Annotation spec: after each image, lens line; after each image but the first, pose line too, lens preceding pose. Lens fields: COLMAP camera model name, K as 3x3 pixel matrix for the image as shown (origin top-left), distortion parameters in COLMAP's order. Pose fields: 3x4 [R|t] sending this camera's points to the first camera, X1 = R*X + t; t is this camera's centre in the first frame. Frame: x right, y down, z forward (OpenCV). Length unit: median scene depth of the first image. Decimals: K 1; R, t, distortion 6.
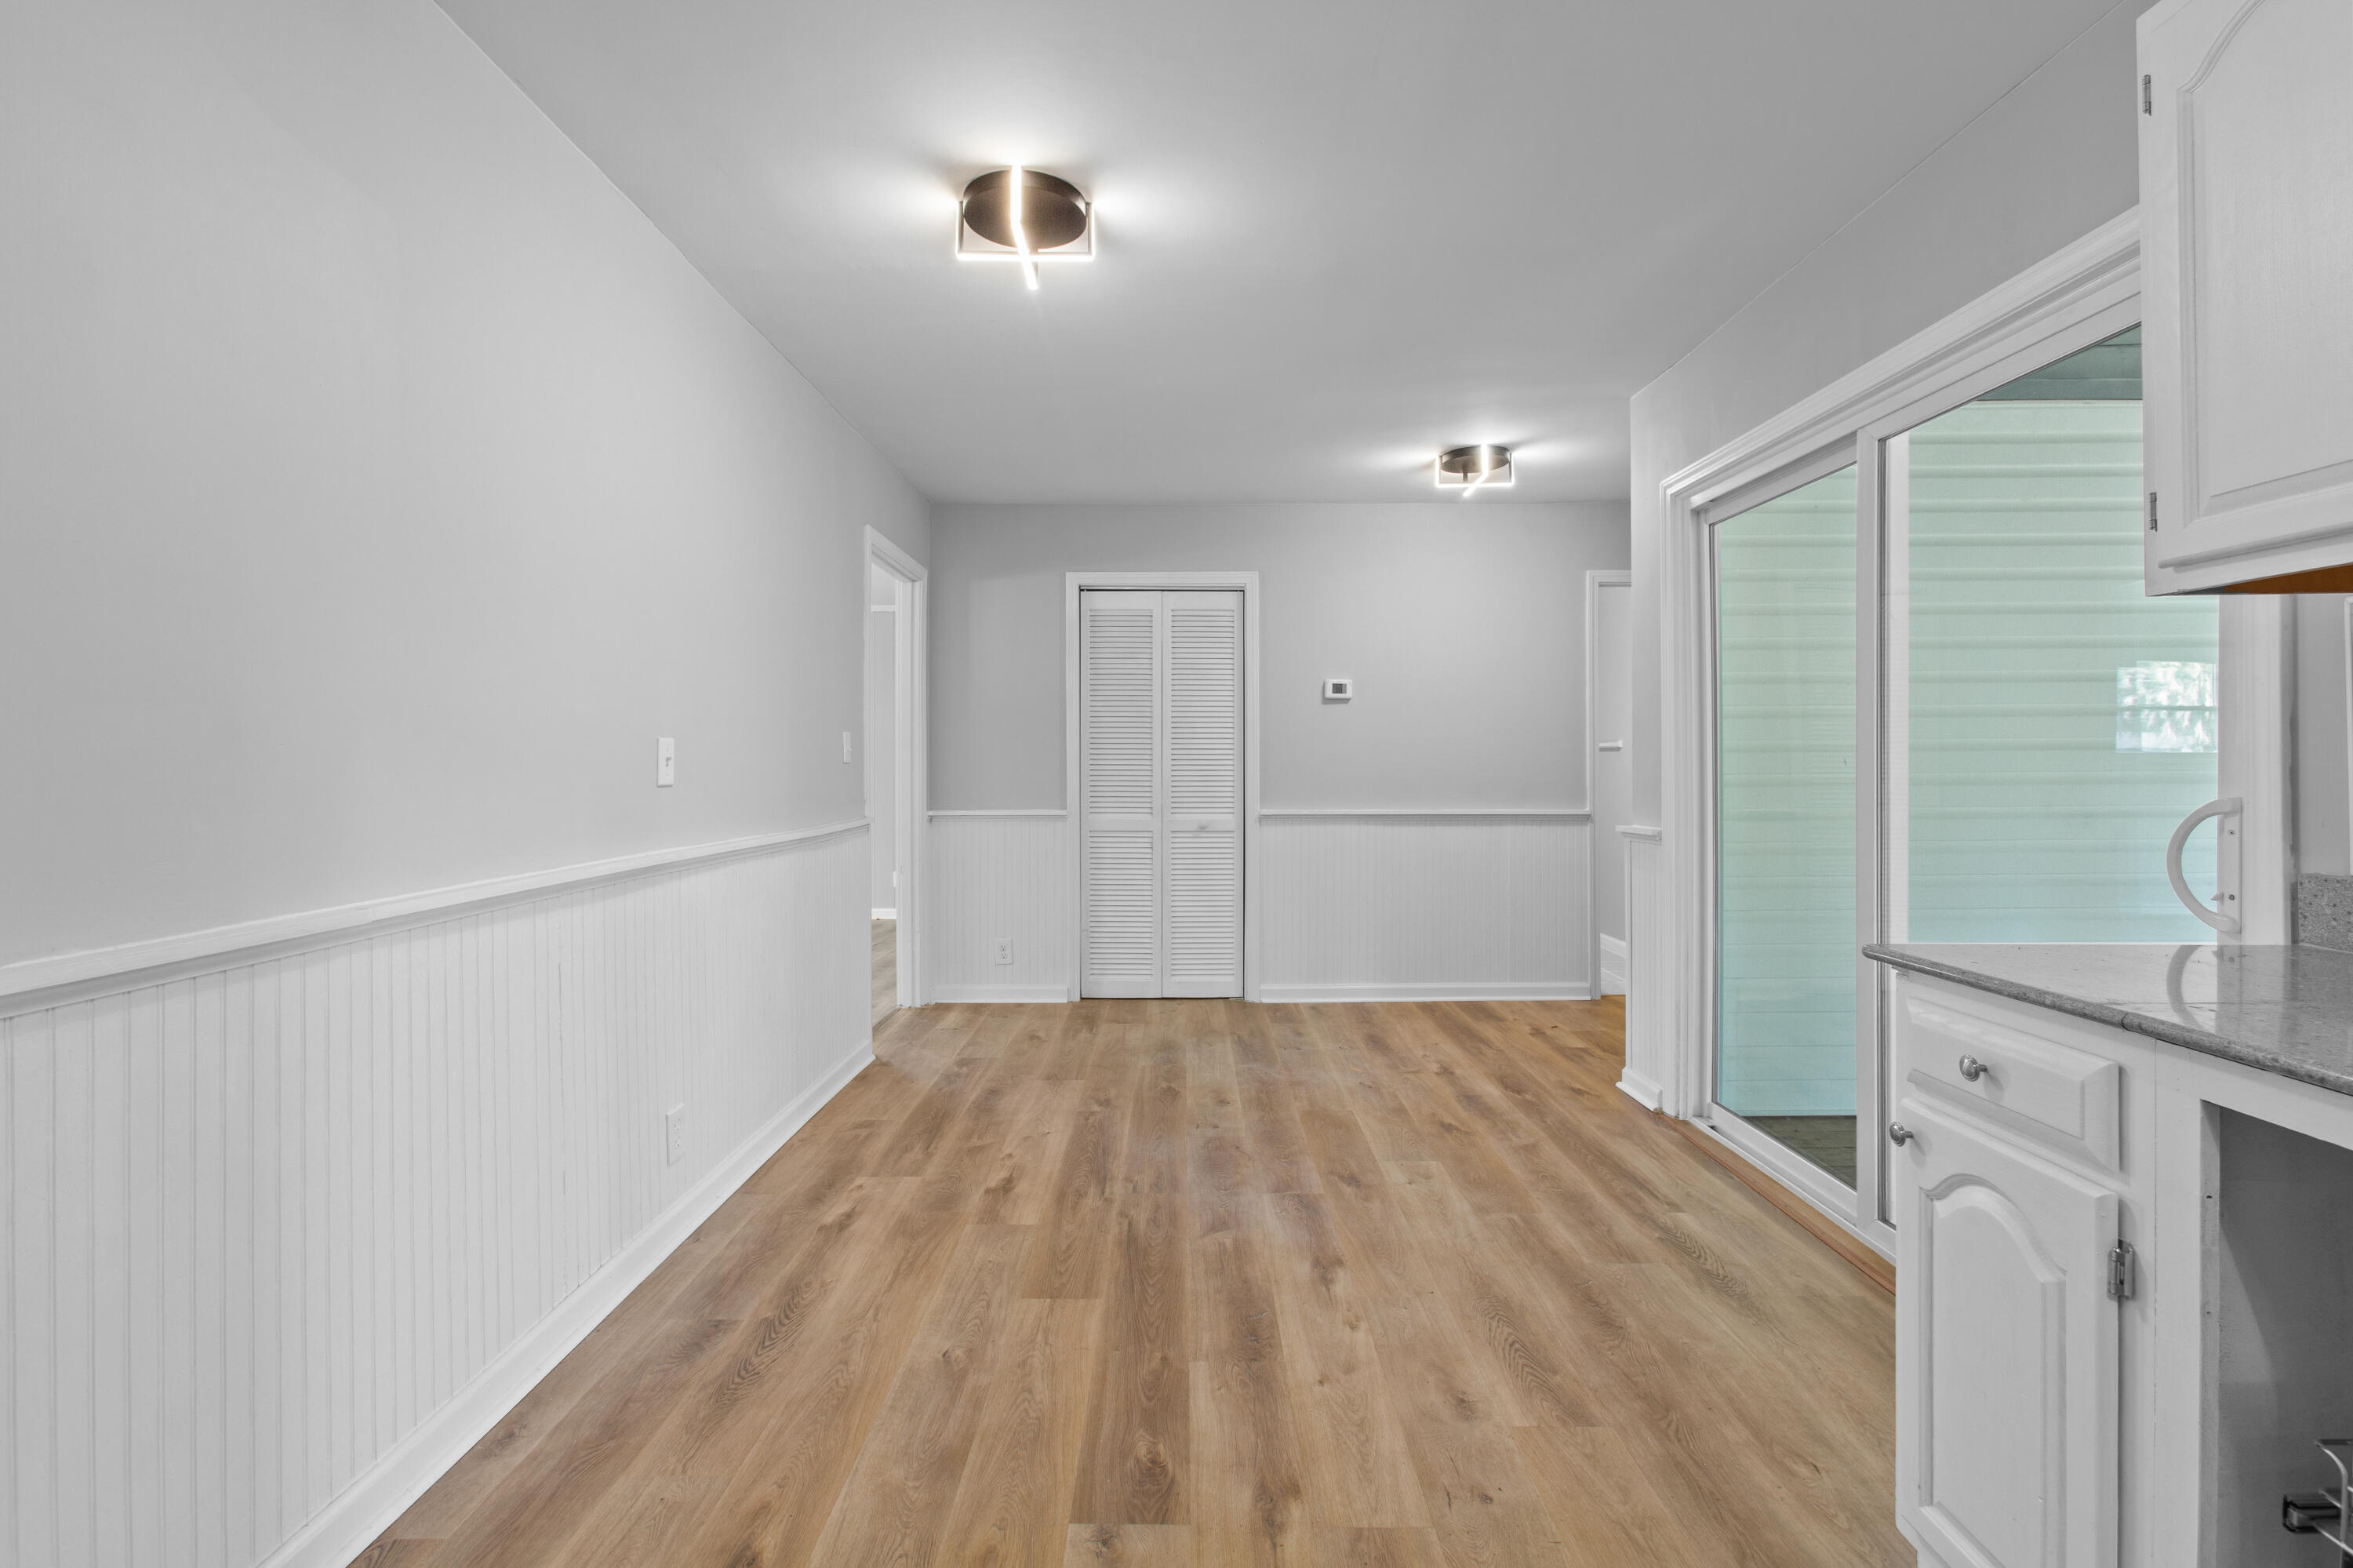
lens RADIAL K [[1043.0, 0, 1184.0], [0, 1043.0, 767.1], [0, 0, 1]] dist [-0.015972, 0.008314]
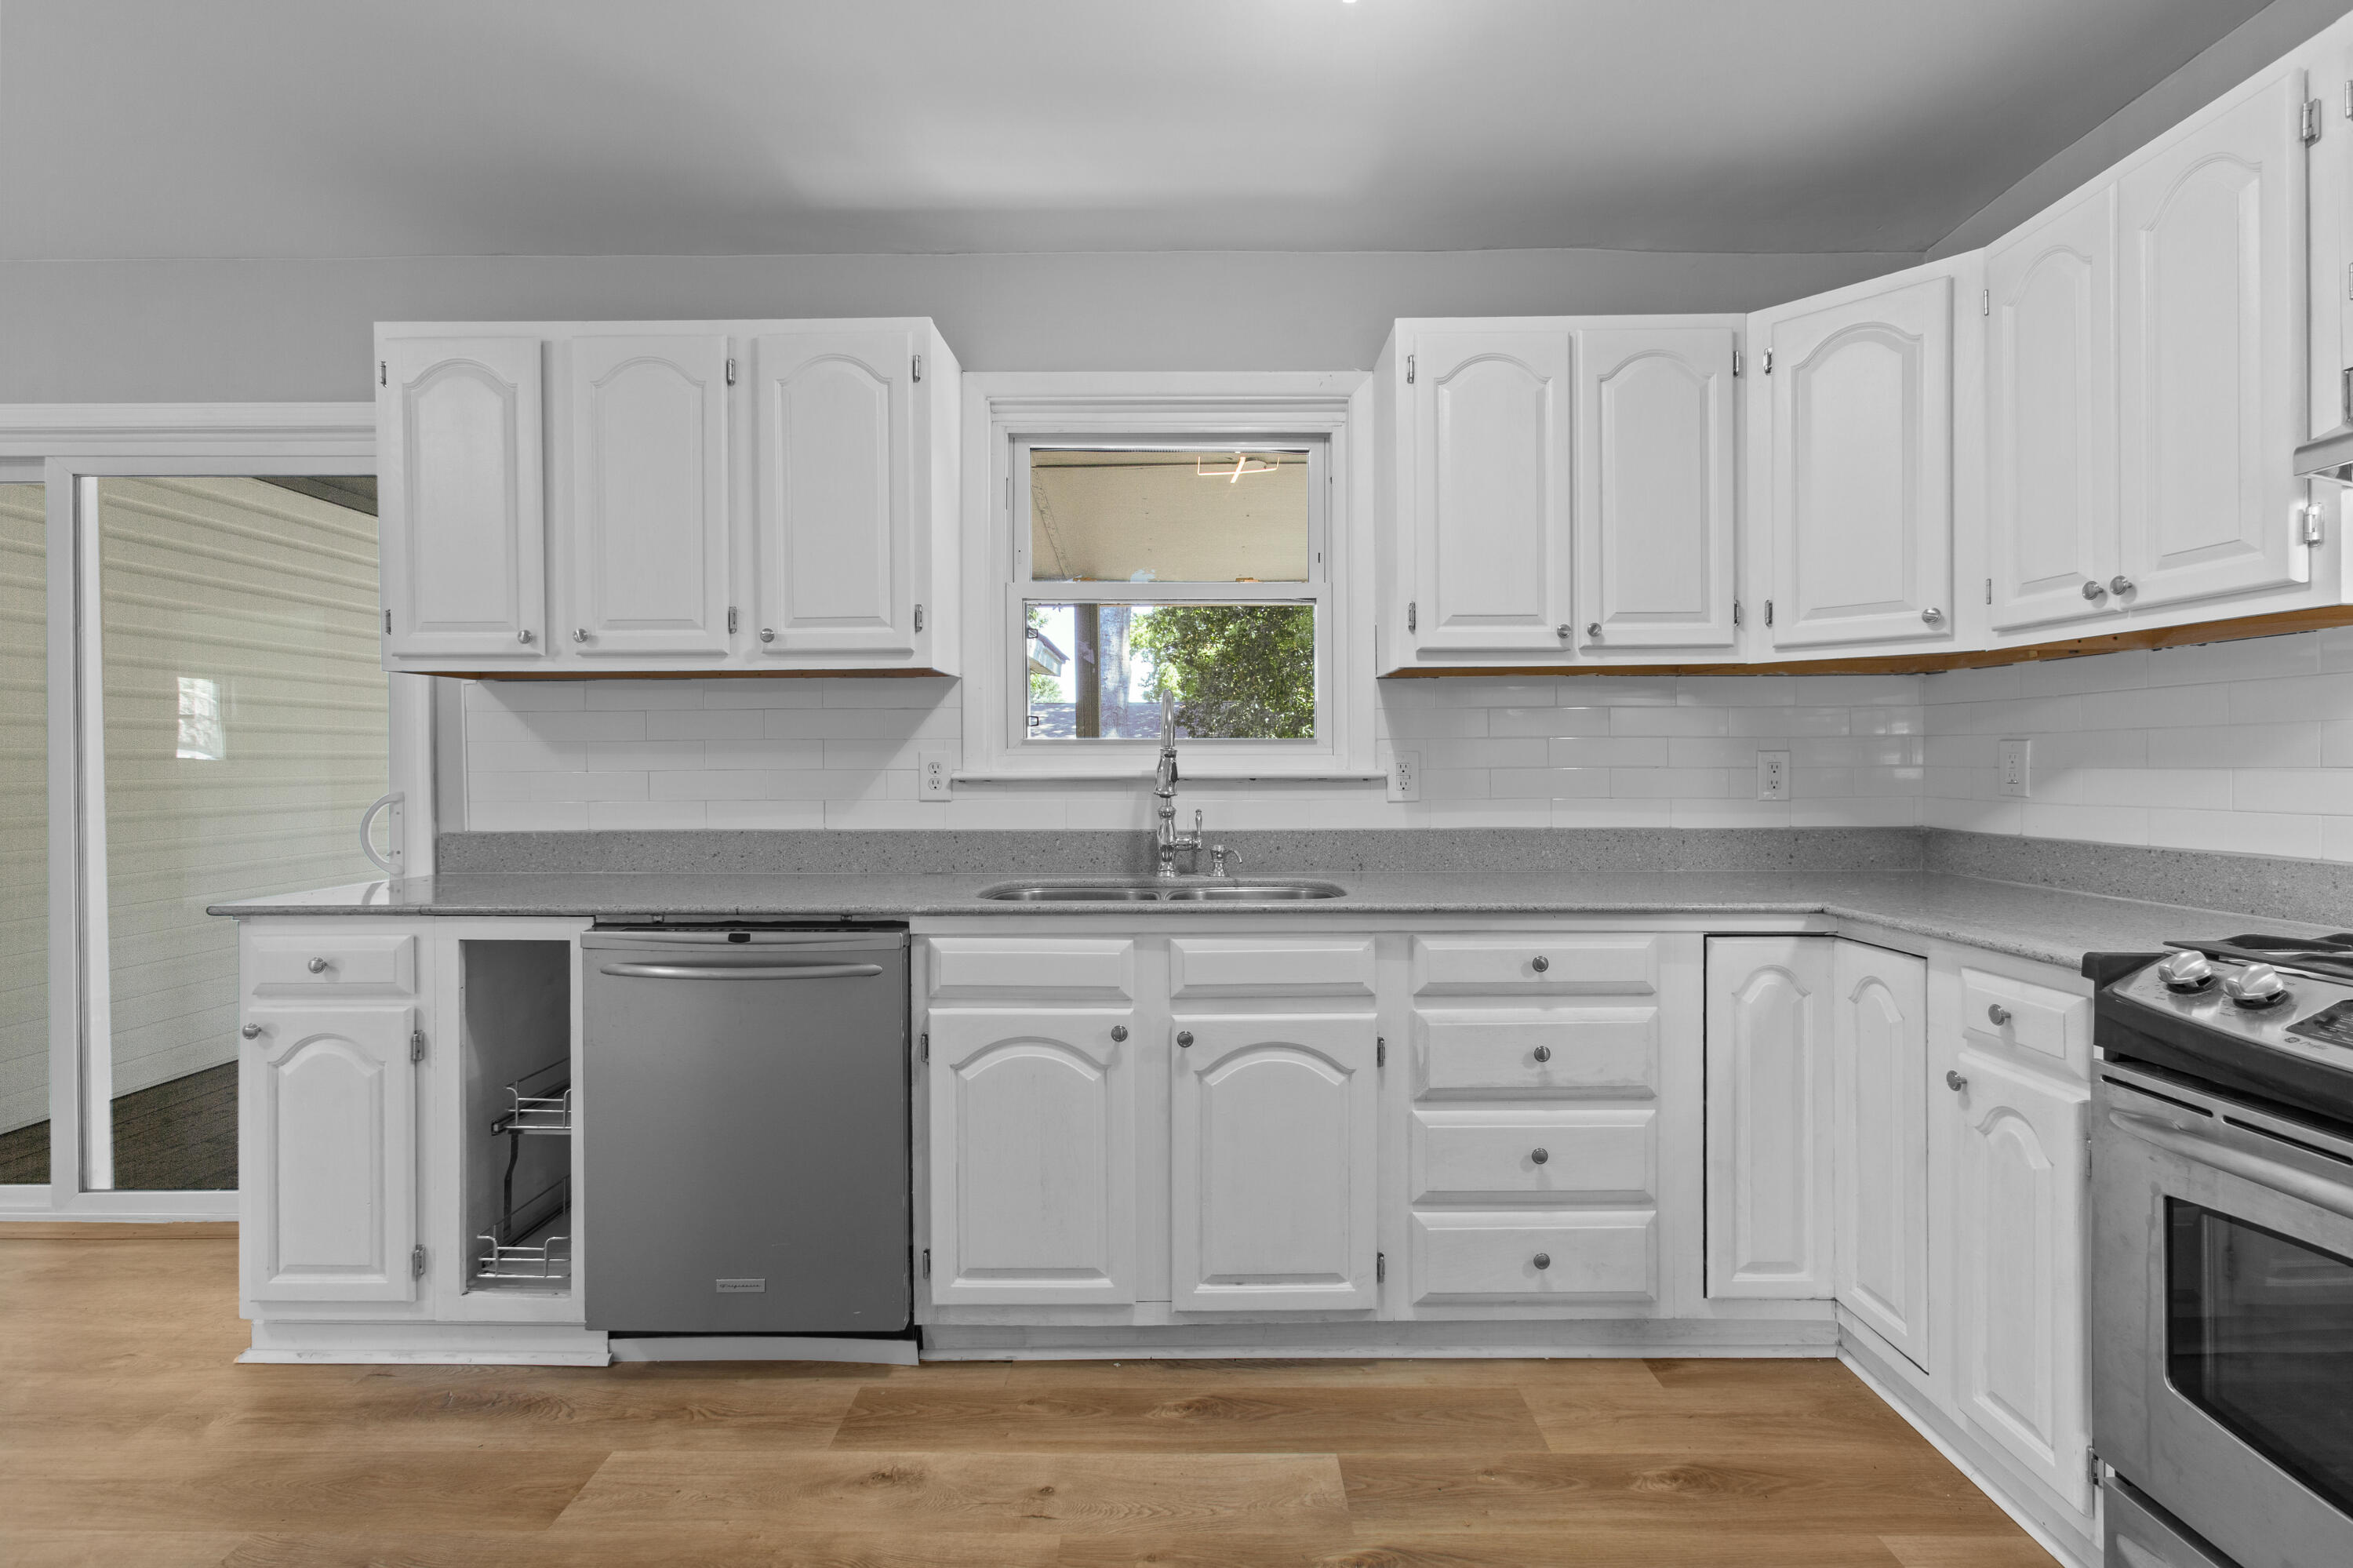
lens RADIAL K [[1043.0, 0, 1184.0], [0, 1043.0, 767.1], [0, 0, 1]] dist [-0.015972, 0.008314]
pose [[0.005510, -0.000813, 0.999984, -0.397343], [0.006962, 0.999975, 0.000774, -0.001545], [-0.999961, 0.006958, 0.005516, -0.162324]]
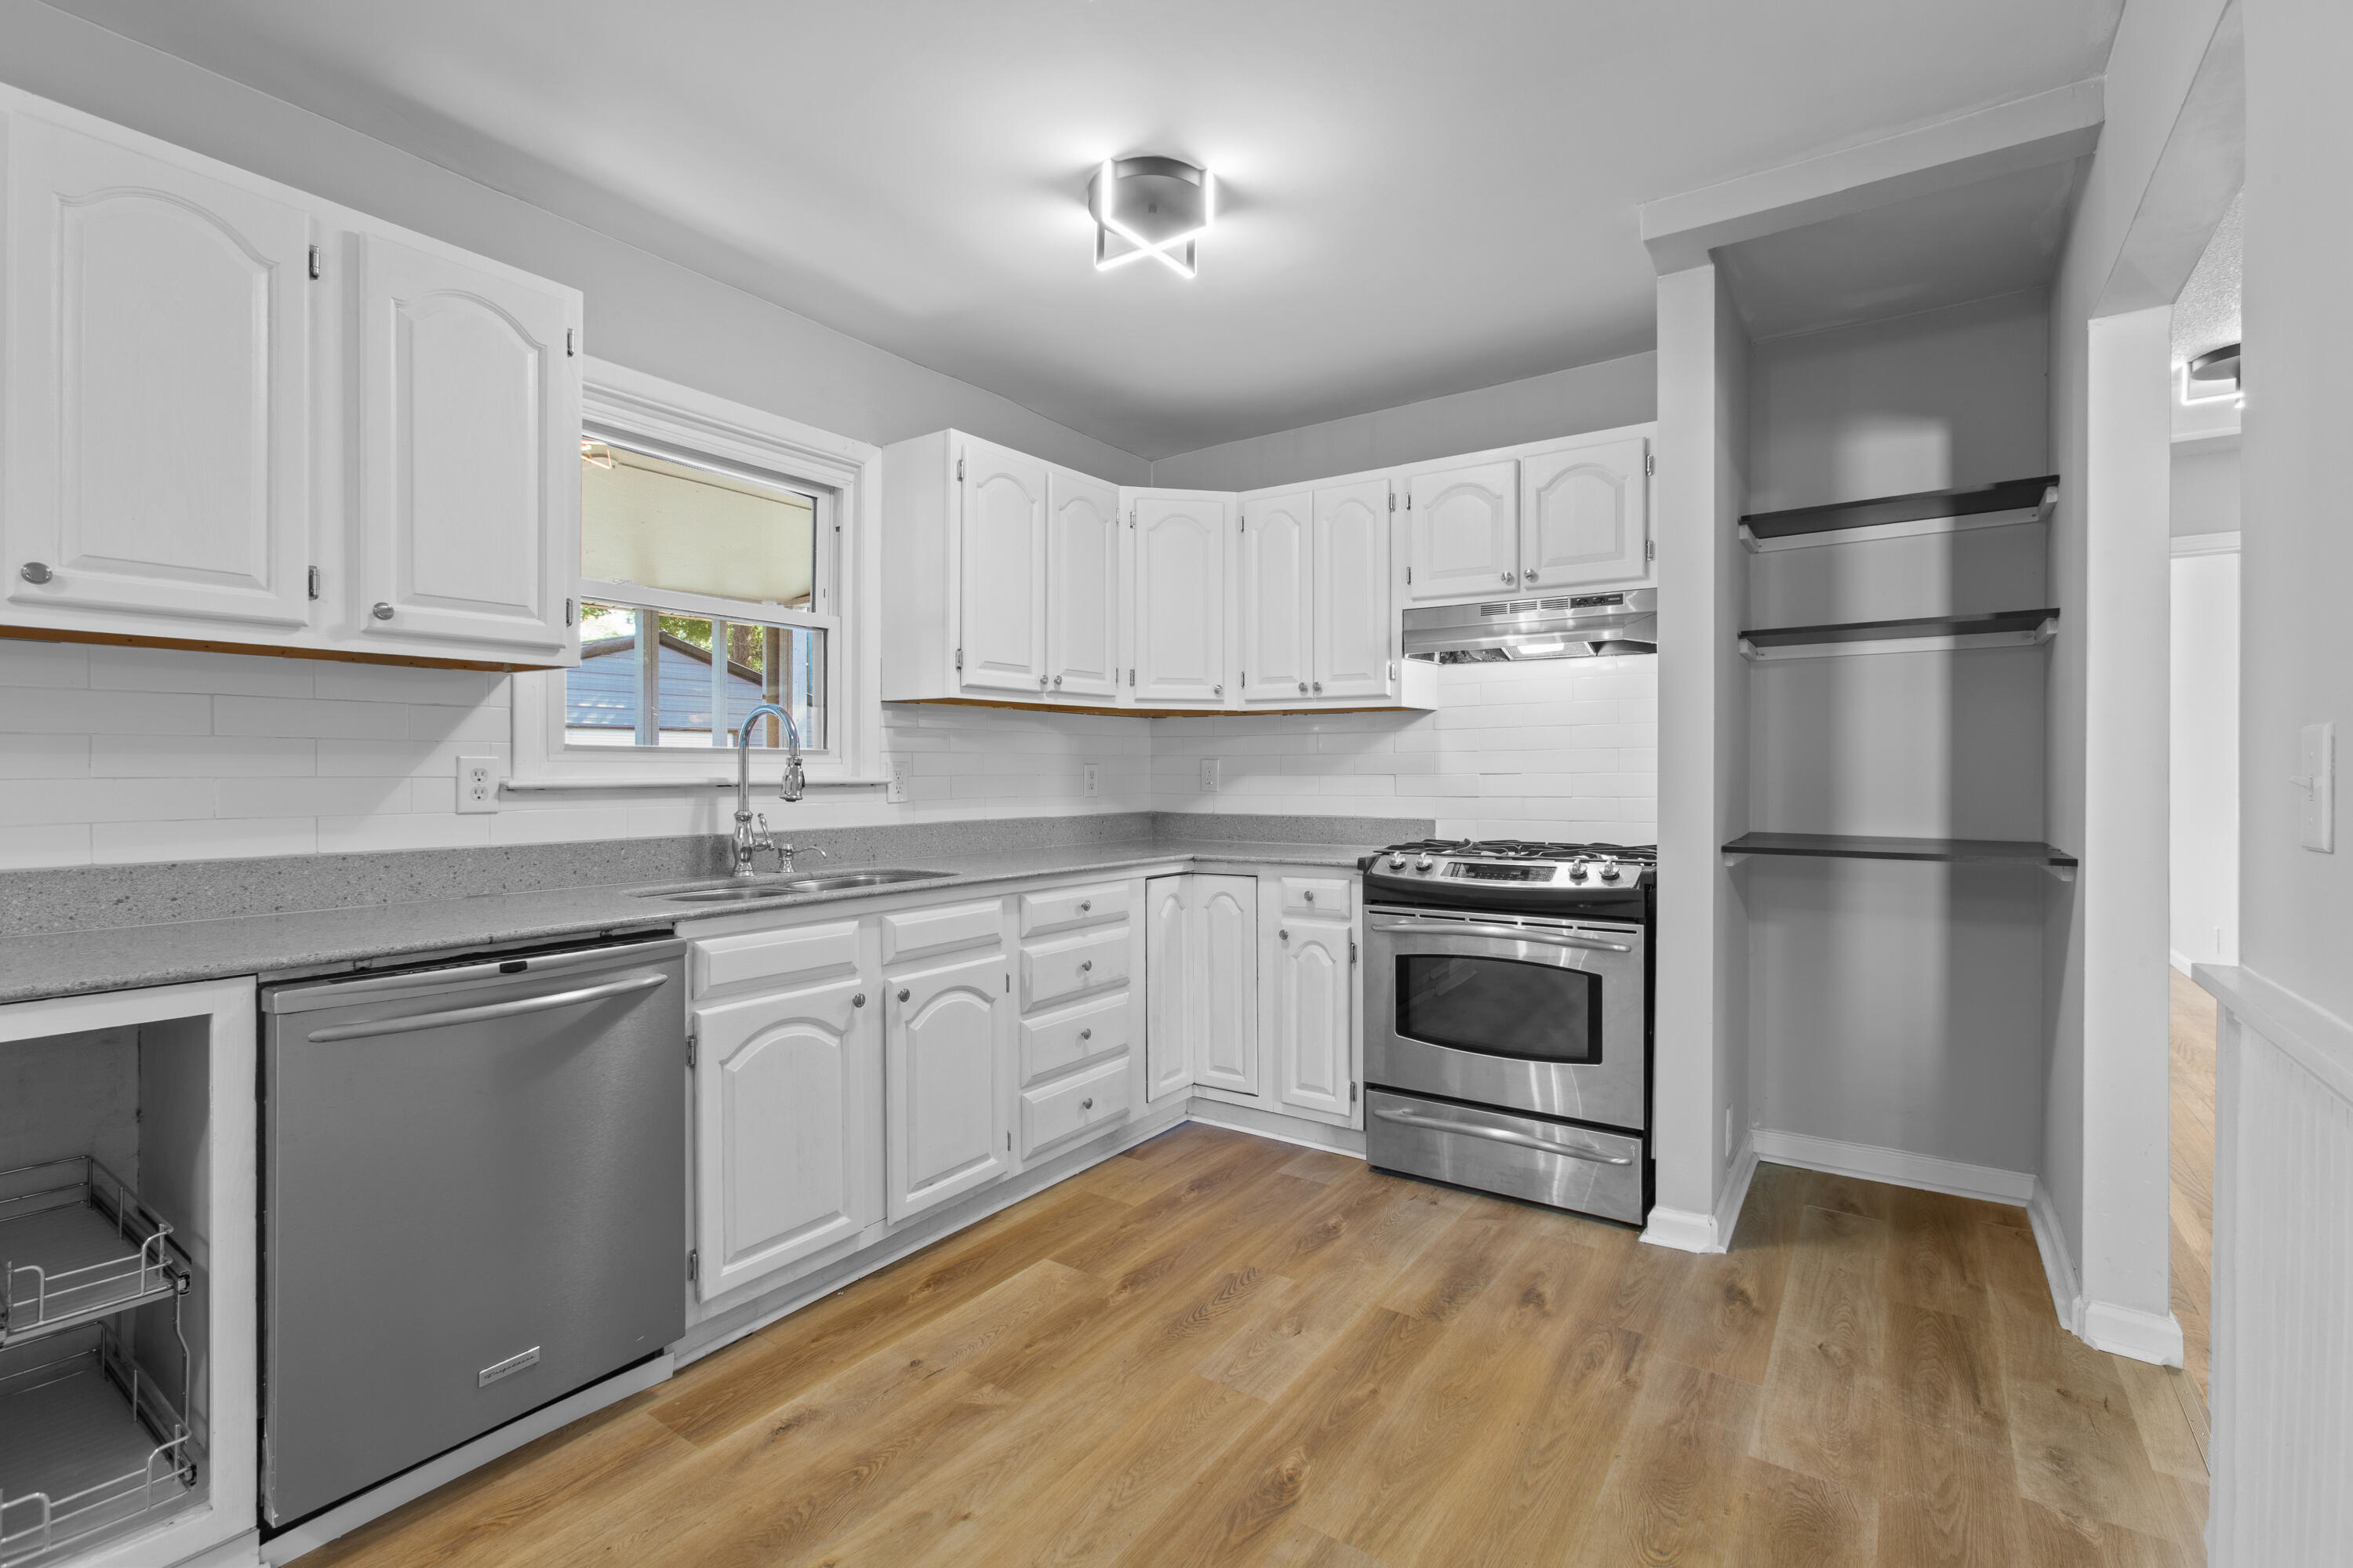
lens RADIAL K [[1040.8, 0, 1187.0], [0, 1040.8, 774.5], [0, 0, 1]] dist [-0.025291, 0.021584]
pose [[-0.823317, 0.001748, 0.567579, -0.372368], [0.004749, 0.999981, 0.003809, -0.002559], [-0.567562, 0.005832, -0.823310, 0.471384]]
